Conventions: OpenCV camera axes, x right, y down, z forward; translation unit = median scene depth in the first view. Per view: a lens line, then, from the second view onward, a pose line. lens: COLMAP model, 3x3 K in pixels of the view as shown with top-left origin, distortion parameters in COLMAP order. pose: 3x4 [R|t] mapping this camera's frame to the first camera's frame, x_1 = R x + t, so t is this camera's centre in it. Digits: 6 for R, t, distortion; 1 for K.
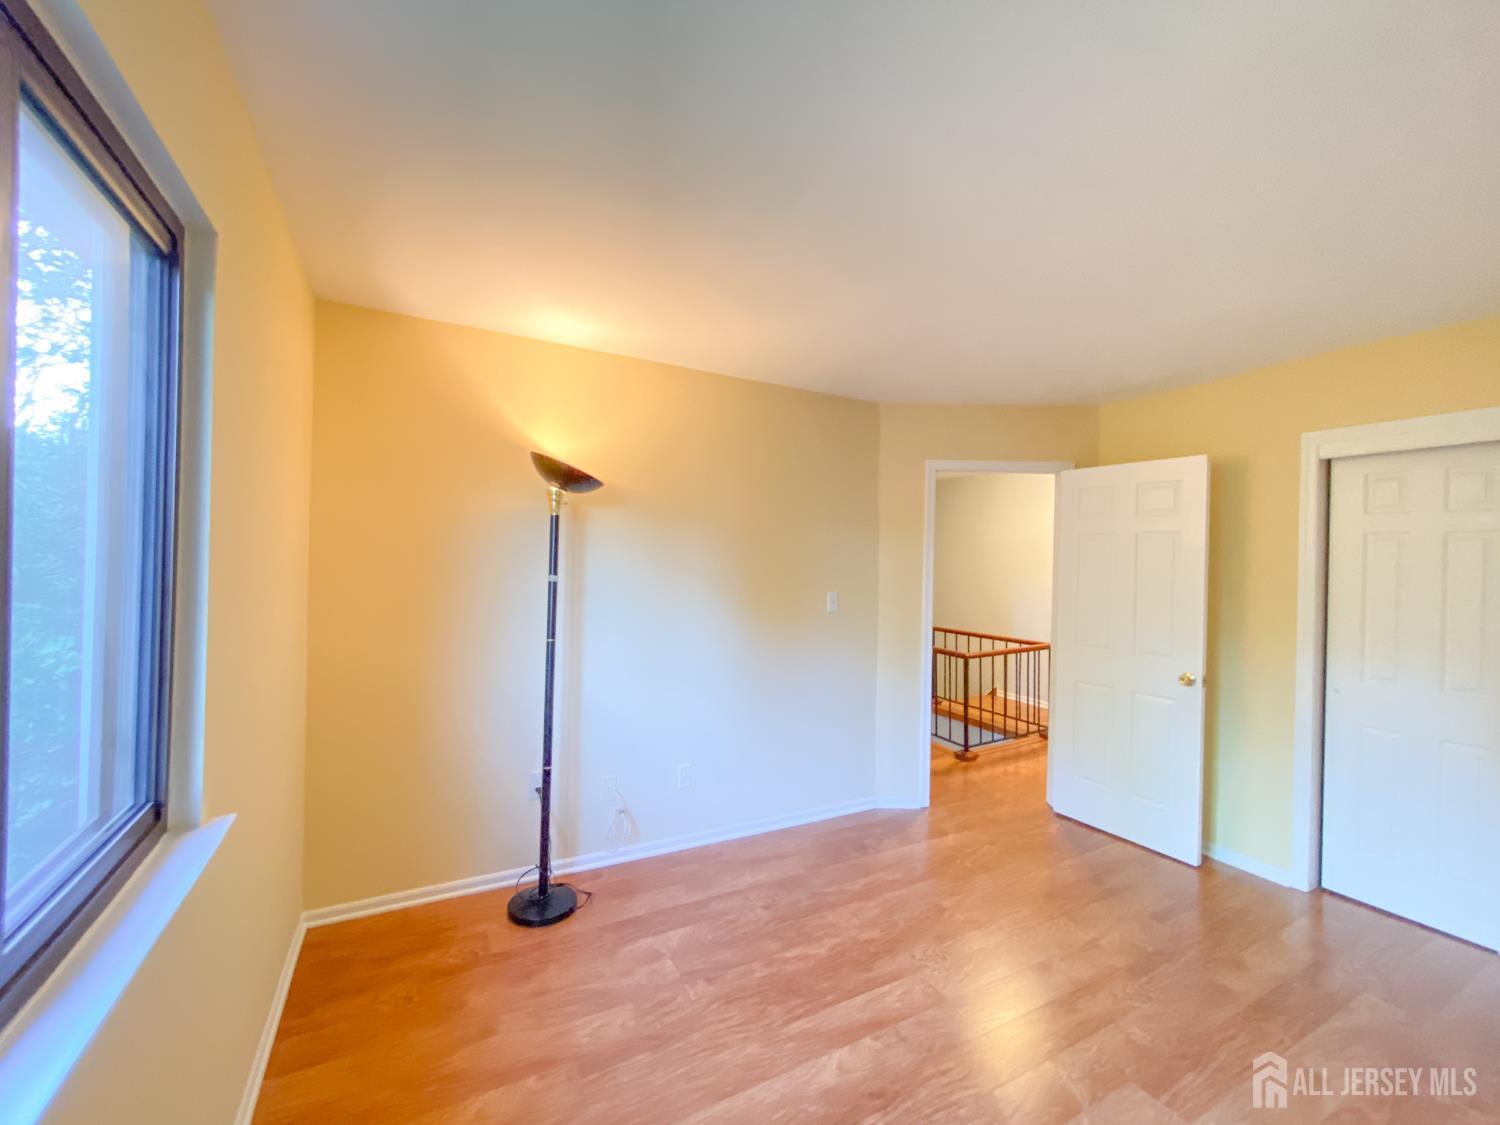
lens RADIAL K [[608.7, 0, 758.0], [0, 608.7, 560.8], [0, 0, 1]] dist [-0.014973, 0.000084]
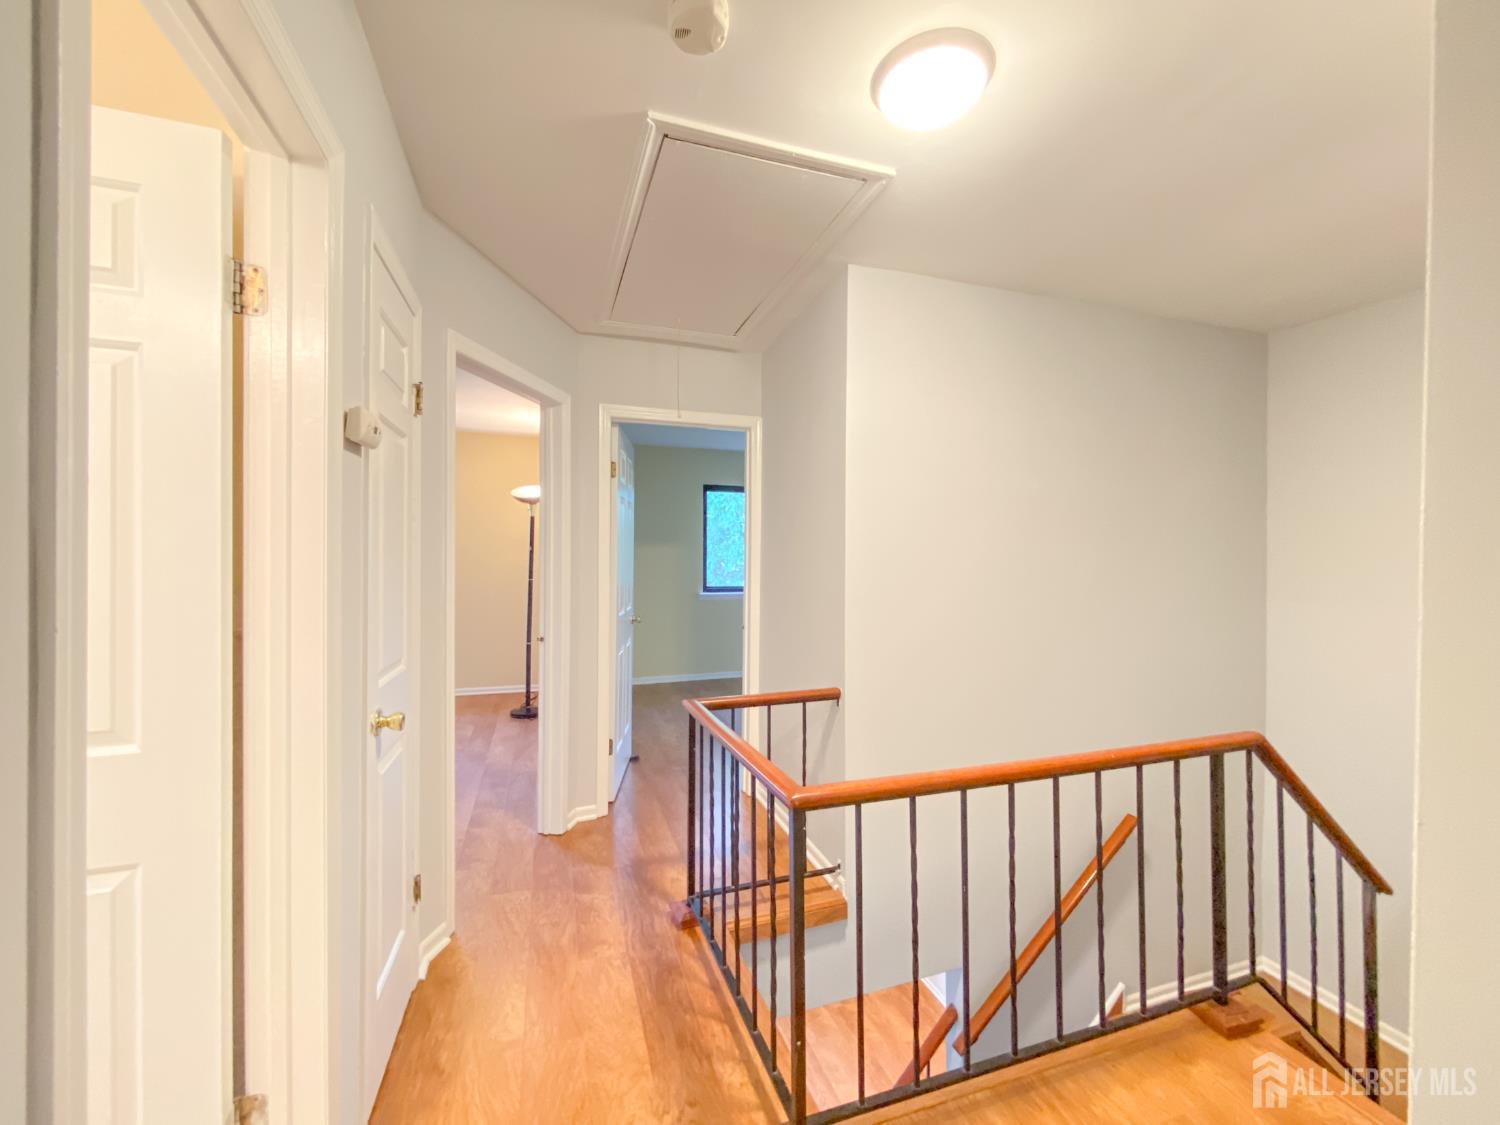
lens RADIAL K [[608.7, 0, 758.0], [0, 608.7, 560.8], [0, 0, 1]] dist [-0.014973, 0.000084]
pose [[-0.176659, -0.037428, -0.983560, 1.022984], [-0.014582, 0.999267, -0.035407, 0.087915], [0.984164, 0.008087, -0.177075, 1.442231]]
